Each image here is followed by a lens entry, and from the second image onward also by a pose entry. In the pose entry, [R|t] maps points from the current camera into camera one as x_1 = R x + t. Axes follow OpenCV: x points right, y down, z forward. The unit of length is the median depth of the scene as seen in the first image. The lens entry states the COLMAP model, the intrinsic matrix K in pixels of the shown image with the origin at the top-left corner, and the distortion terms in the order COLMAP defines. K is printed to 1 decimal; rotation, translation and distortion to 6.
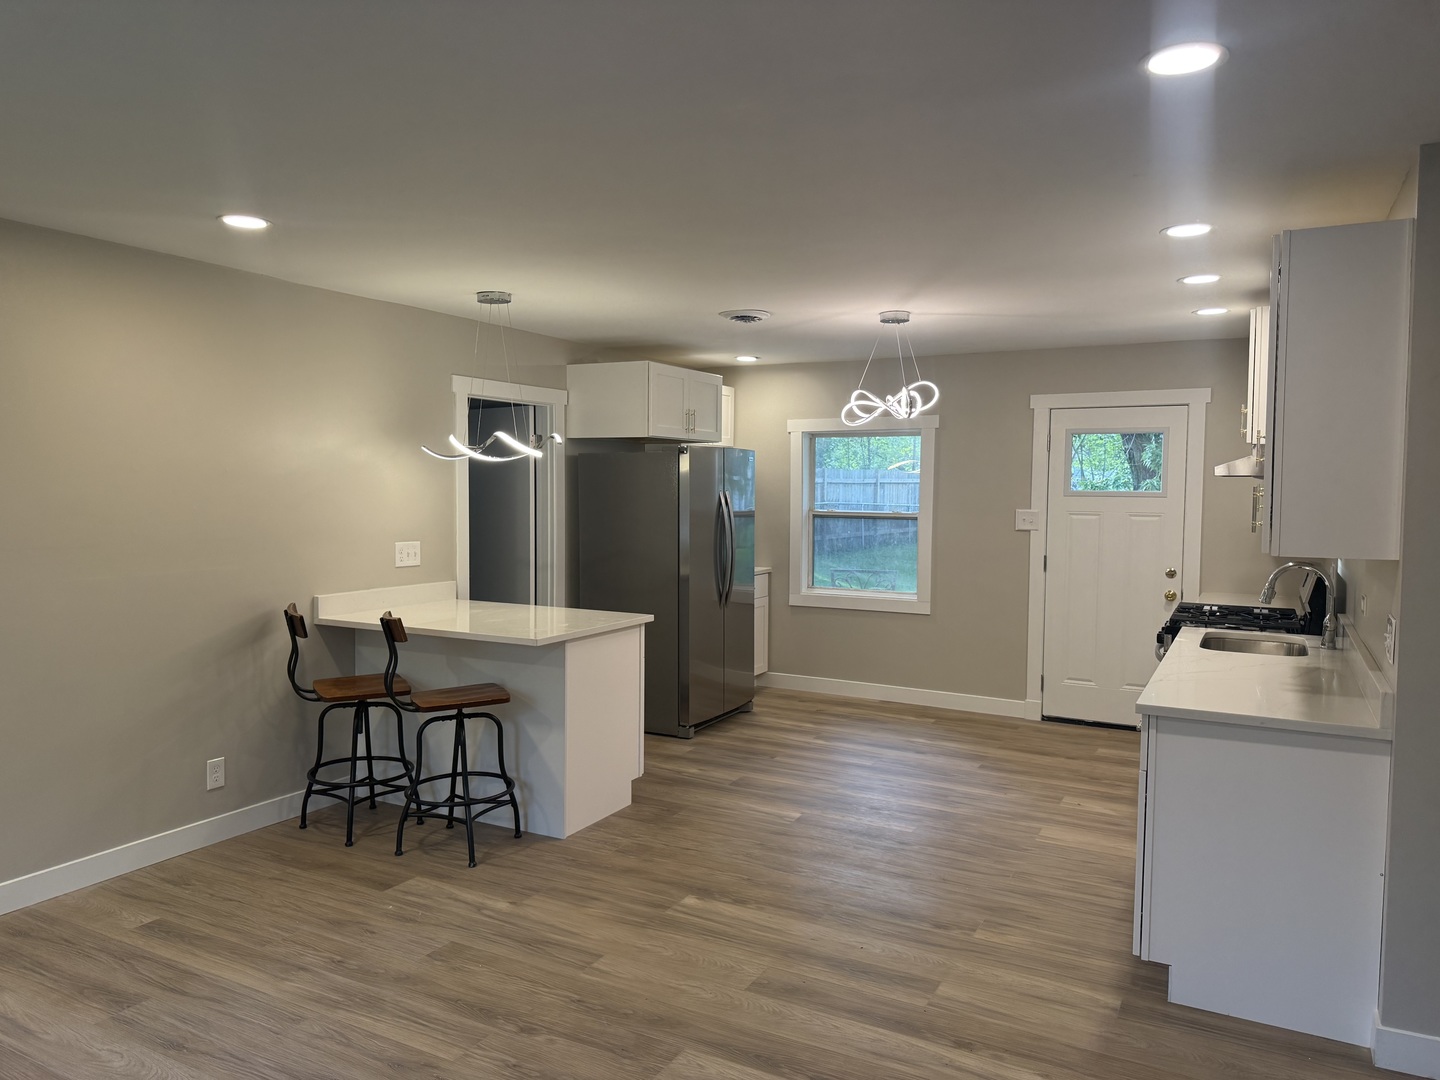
lens RADIAL K [[1022.8, 0, 683.0], [0, 1022.8, 539.8], [0, 0, 1]] dist [0.105474, -0.129009]
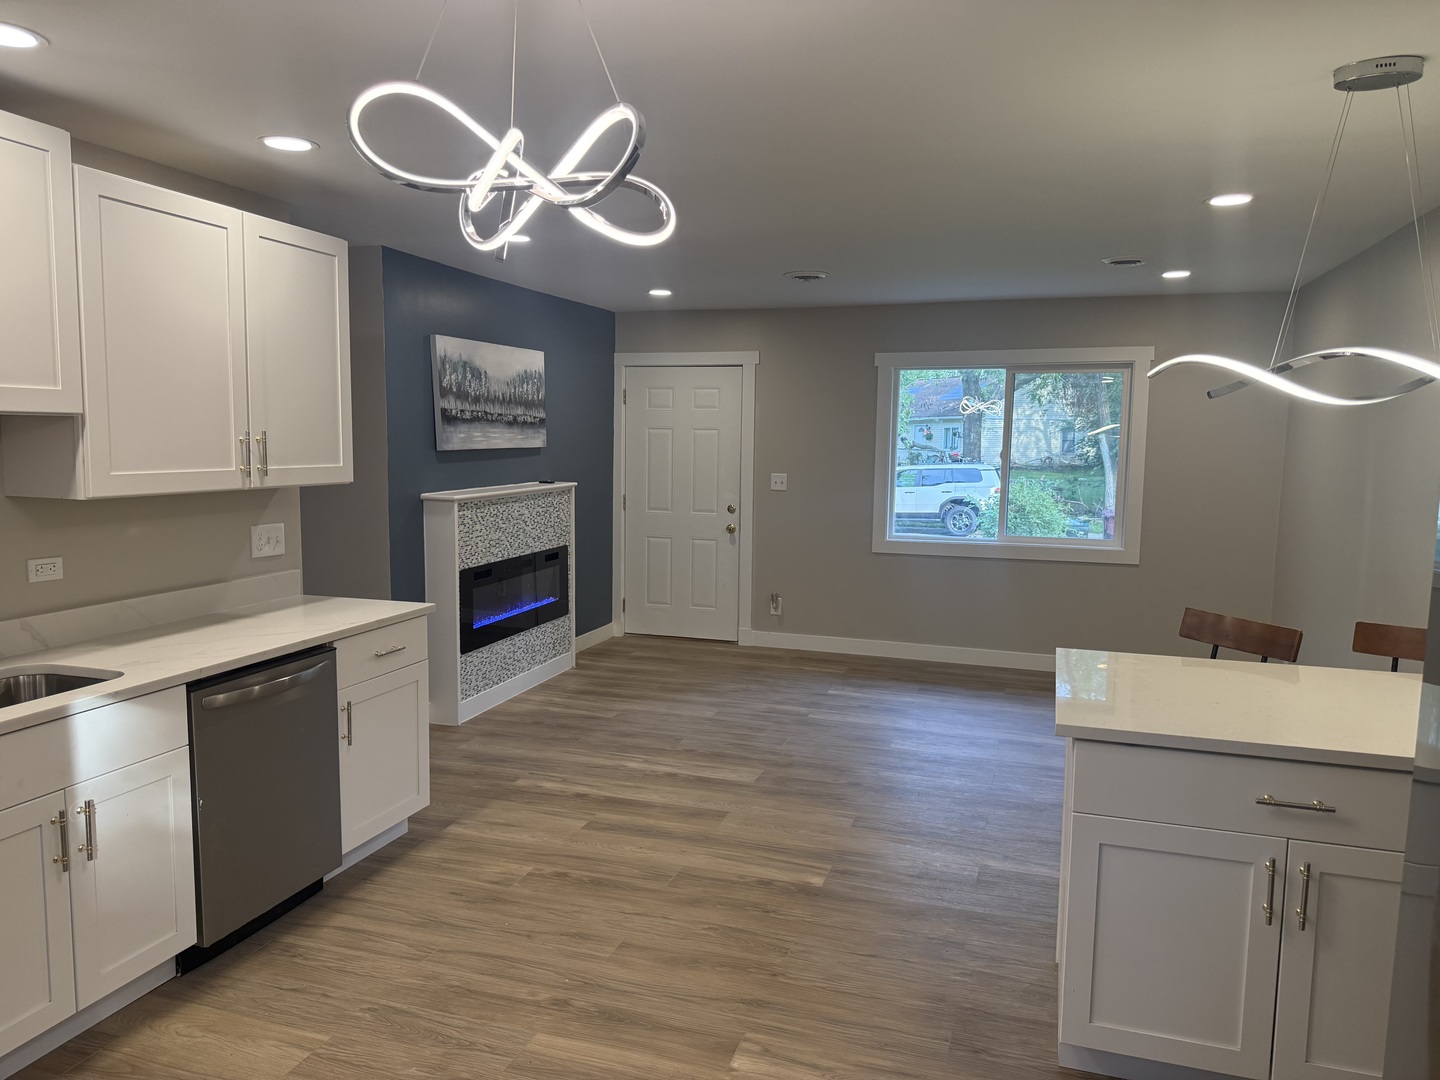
lens RADIAL K [[1015.8, 0, 720.0], [0, 1015.8, 540.0], [0, 0, 1]] dist [0.097719, -0.102058]
pose [[-0.977692, 0.008428, -0.209873, 0.320627], [-0.025618, 0.986951, 0.158973, -0.116056], [0.208474, 0.160803, -0.964718, 2.047656]]
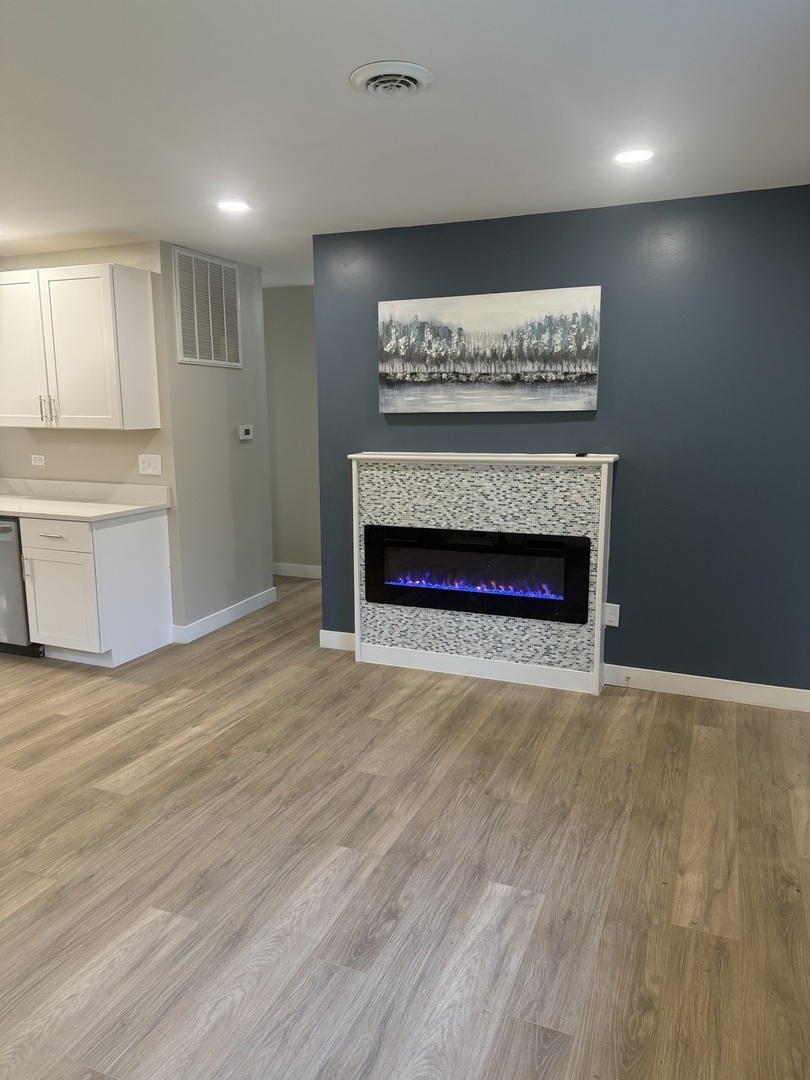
lens RADIAL K [[767.1, 0, 405.0], [0, 767.1, 540.0], [0, 0, 1]] dist [0.105474, -0.129009]
pose [[-0.113714, -0.176855, 0.977646, -0.865971], [0.062294, 0.980823, 0.184676, -0.017994], [-0.991559, 0.081902, -0.100517, 0.537175]]
